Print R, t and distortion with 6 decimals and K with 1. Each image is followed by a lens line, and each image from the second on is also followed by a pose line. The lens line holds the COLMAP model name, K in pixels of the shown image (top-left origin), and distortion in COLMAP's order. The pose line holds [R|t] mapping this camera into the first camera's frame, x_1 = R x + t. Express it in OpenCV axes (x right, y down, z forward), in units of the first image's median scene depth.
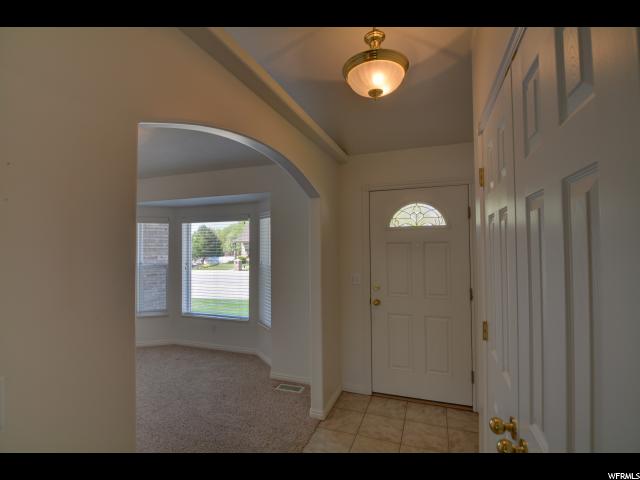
lens RADIAL K [[311.5, 0, 316.8], [0, 311.5, 240.3], [0, 0, 1]] dist [-0.012657, -0.002028]
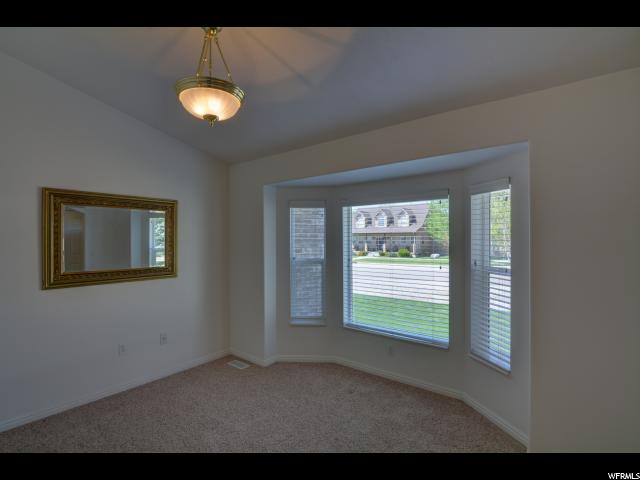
lens RADIAL K [[311.5, 0, 321.6], [0, 311.5, 240.4], [0, 0, 1]] dist [-0.012657, -0.002028]
pose [[0.952645, 0.002685, -0.304074, -0.250373], [0.005002, 0.999687, 0.024498, 0.008656], [0.304045, -0.024859, 0.952333, 0.253894]]
